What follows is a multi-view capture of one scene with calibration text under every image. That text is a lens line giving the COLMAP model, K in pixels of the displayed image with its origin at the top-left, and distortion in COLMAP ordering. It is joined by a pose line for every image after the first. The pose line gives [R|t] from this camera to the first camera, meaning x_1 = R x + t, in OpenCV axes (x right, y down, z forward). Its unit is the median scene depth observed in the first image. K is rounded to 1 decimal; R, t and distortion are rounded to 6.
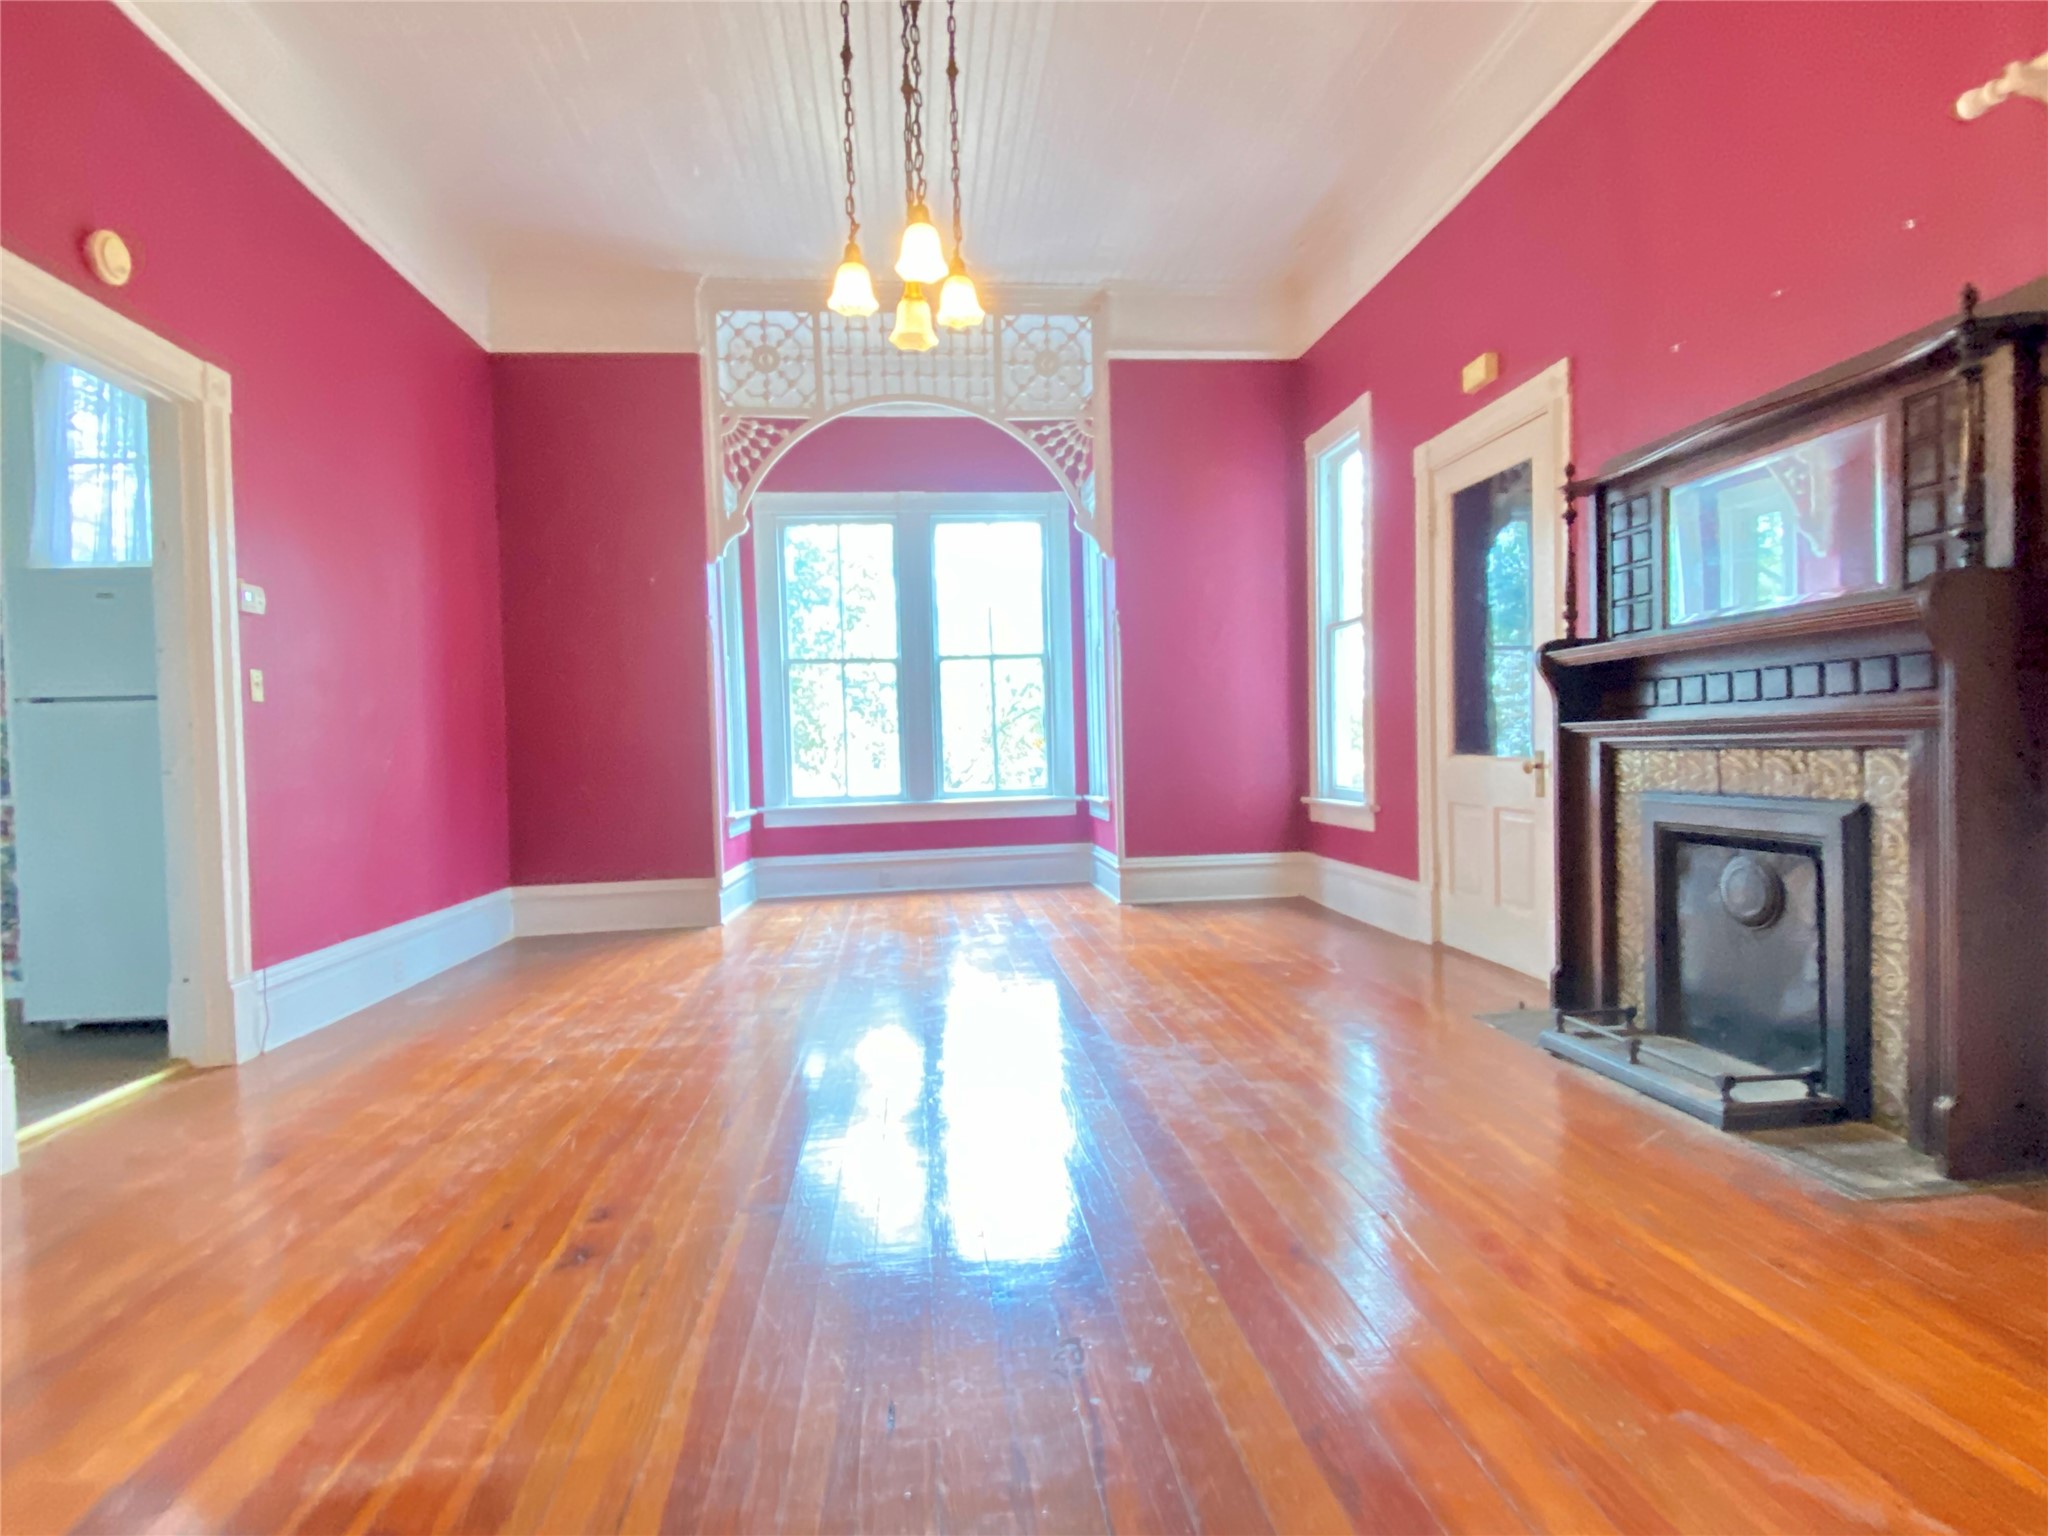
lens RADIAL K [[1091.6, 0, 1027.9], [0, 1091.6, 776.2], [0, 0, 1]] dist [0.023167, -0.000626]
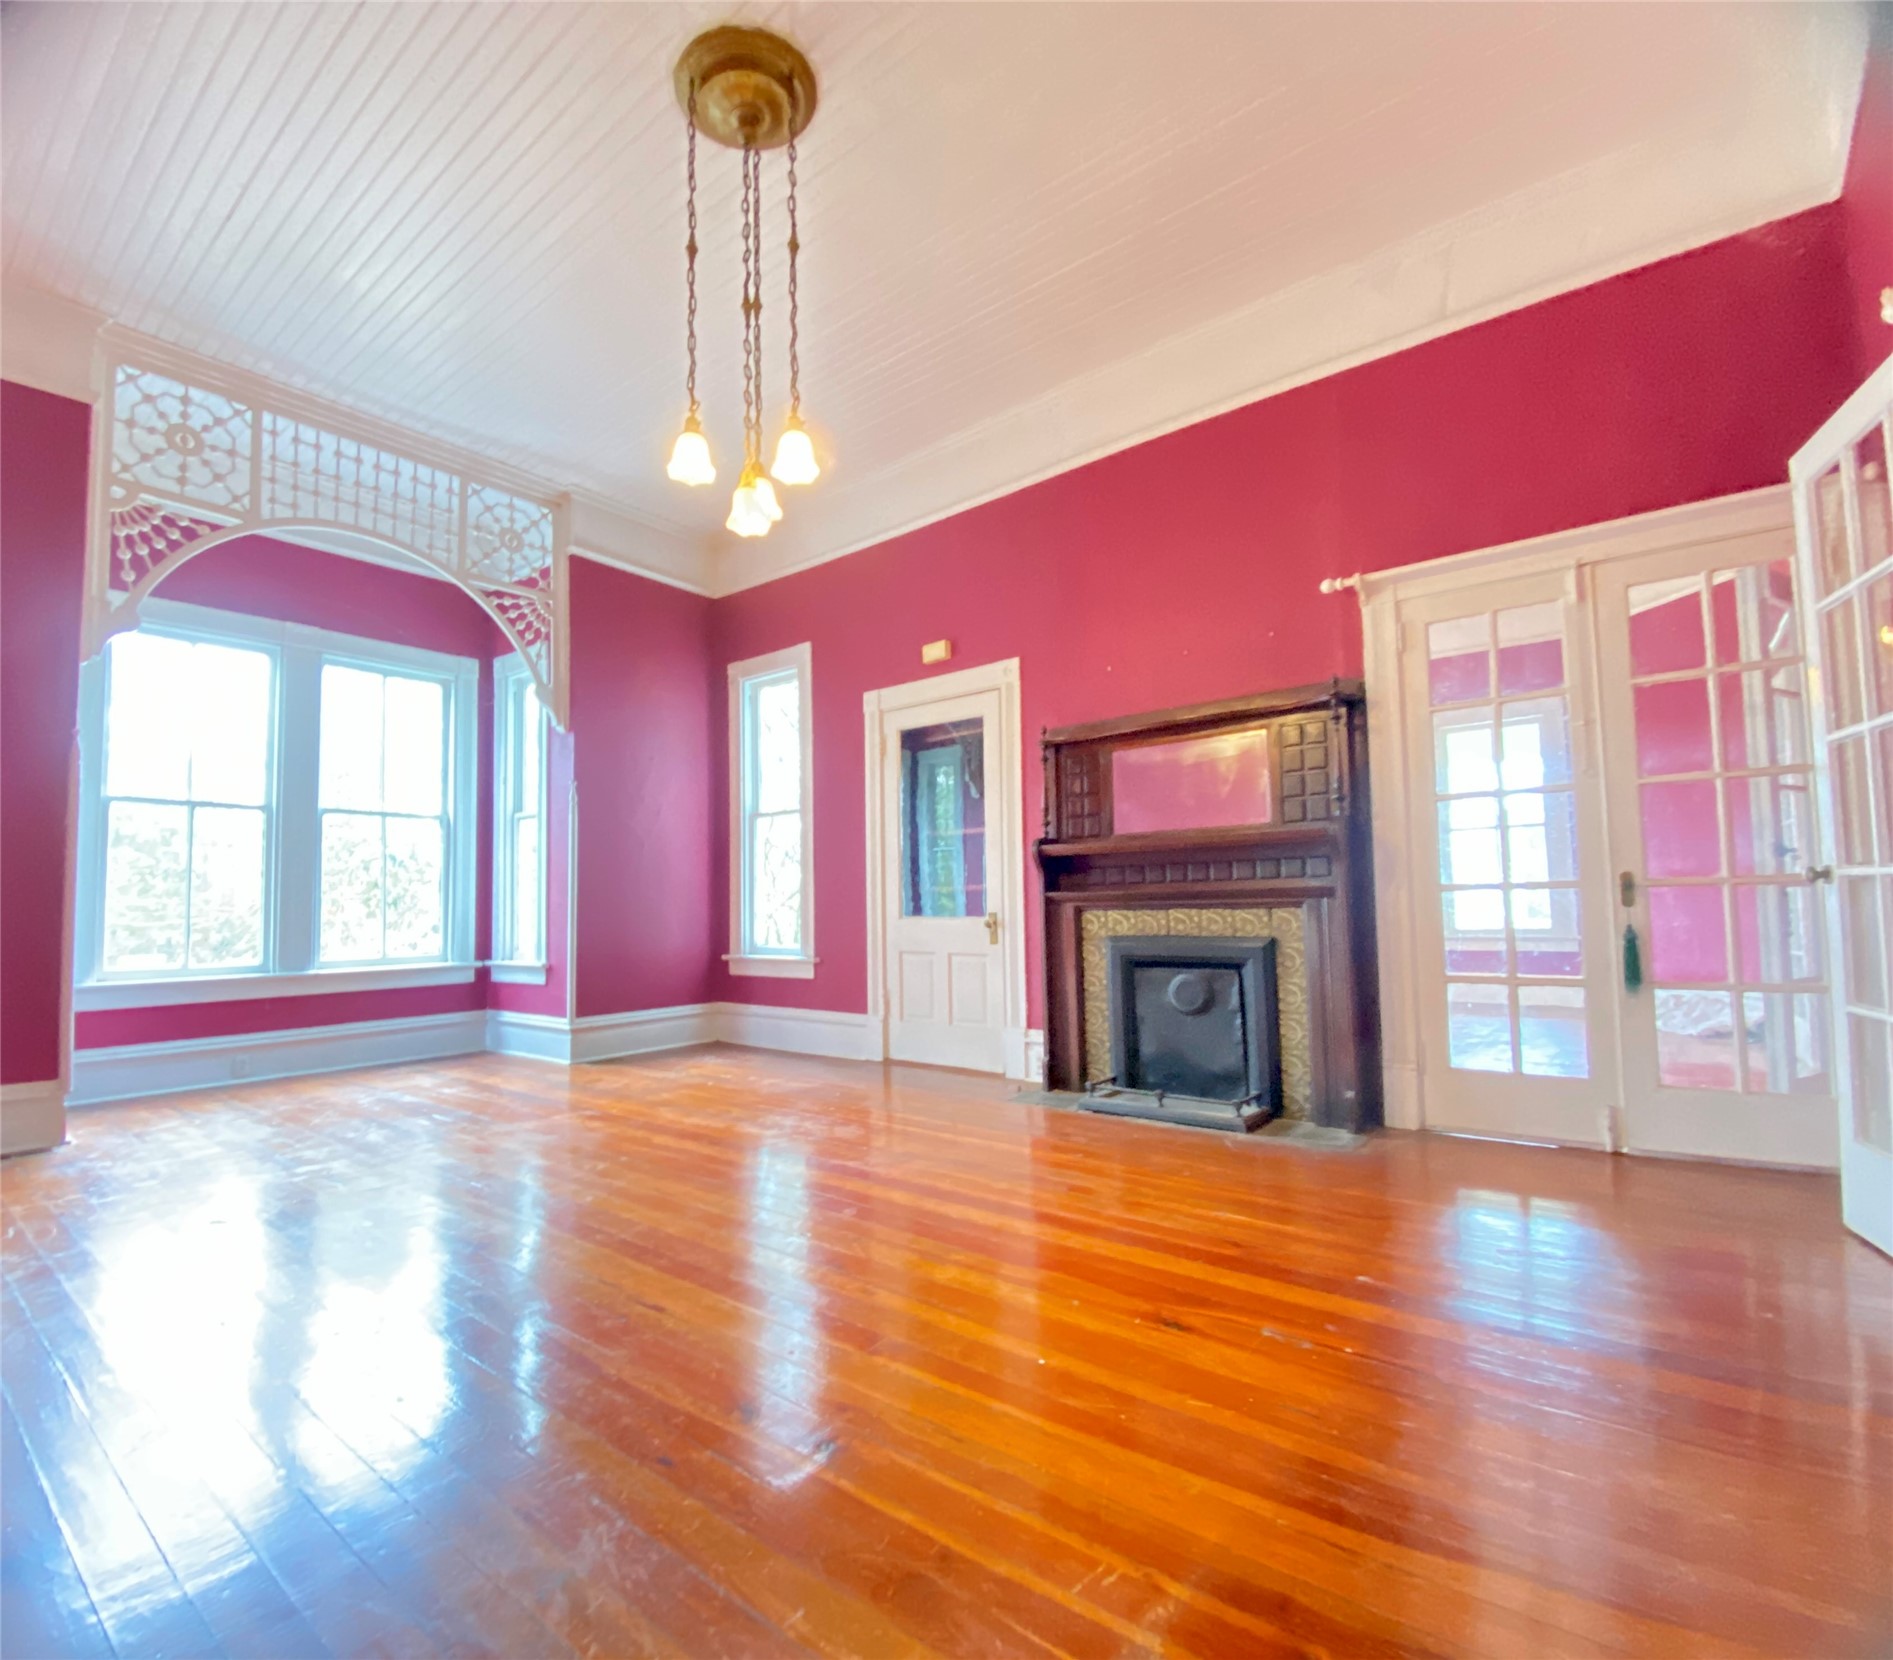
lens RADIAL K [[922.8, 0, 946.5], [0, 922.8, 830.0], [0, 0, 1]] dist [0.051136, -0.042108]
pose [[0.707602, 0.074352, 0.702689, -0.305335], [0.015375, 0.992593, -0.120509, 0.010086], [-0.706444, 0.096076, 0.701217, 0.116767]]
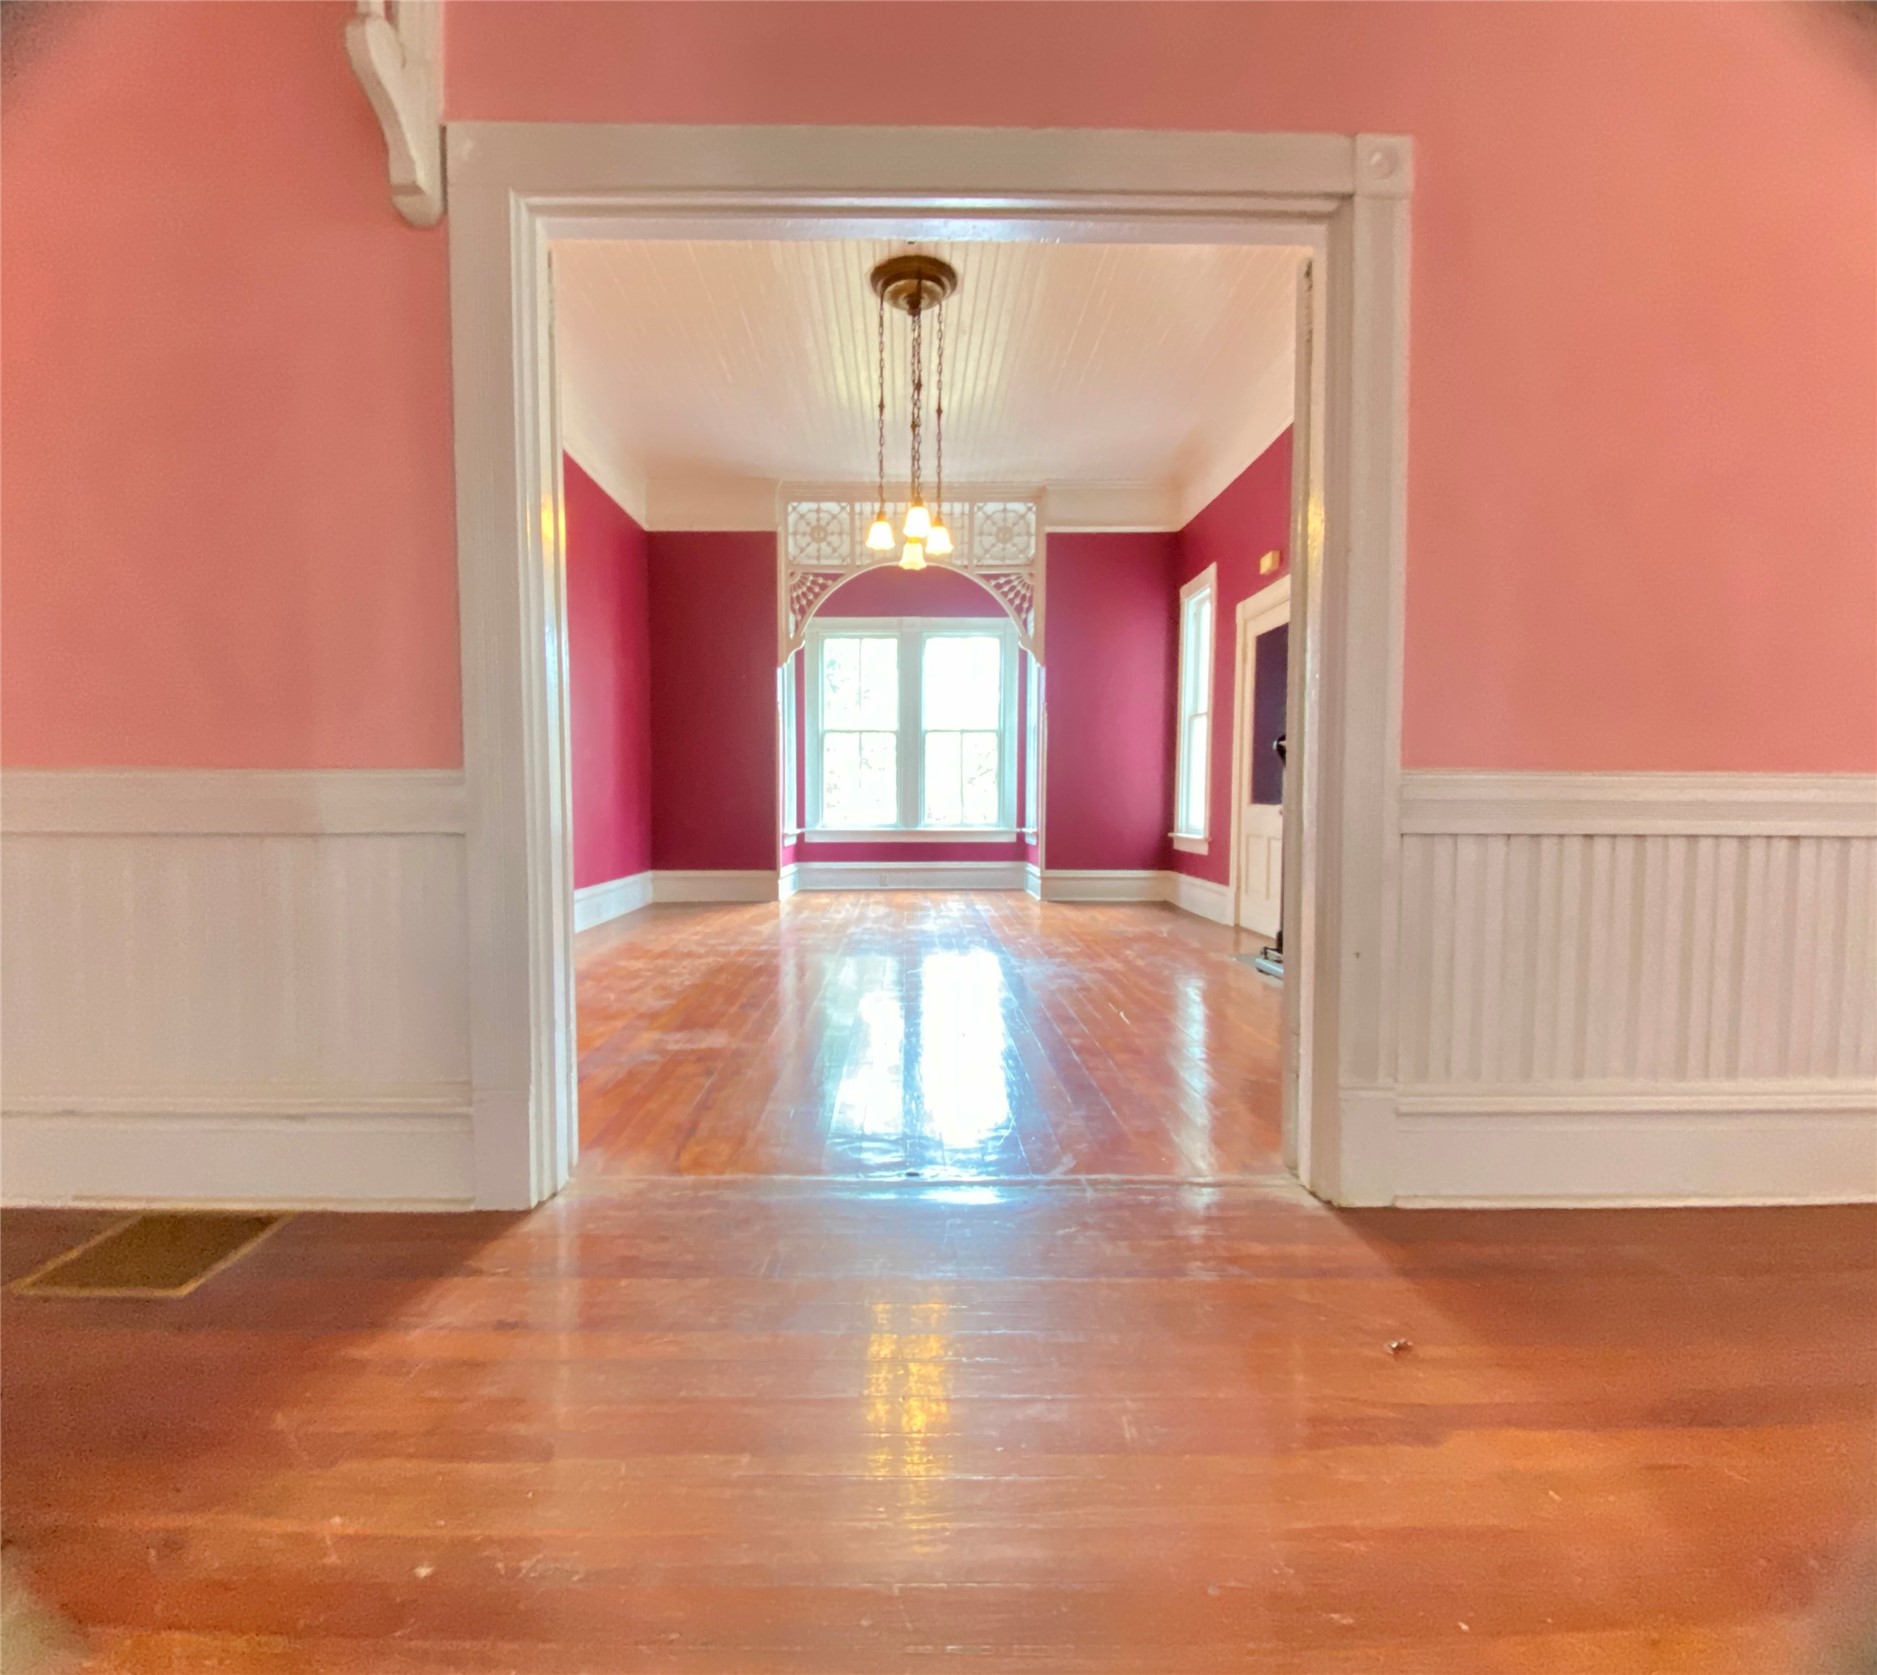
lens RADIAL K [[930.7, 0, 913.3], [0, 930.7, 839.8], [0, 0, 1]] dist [0.041751, 0.000025]
pose [[0.994685, 0.036276, -0.096362, 0.033316], [-0.034689, 0.999234, 0.018091, 0.018210], [0.096945, -0.014652, 0.995182, -0.292564]]
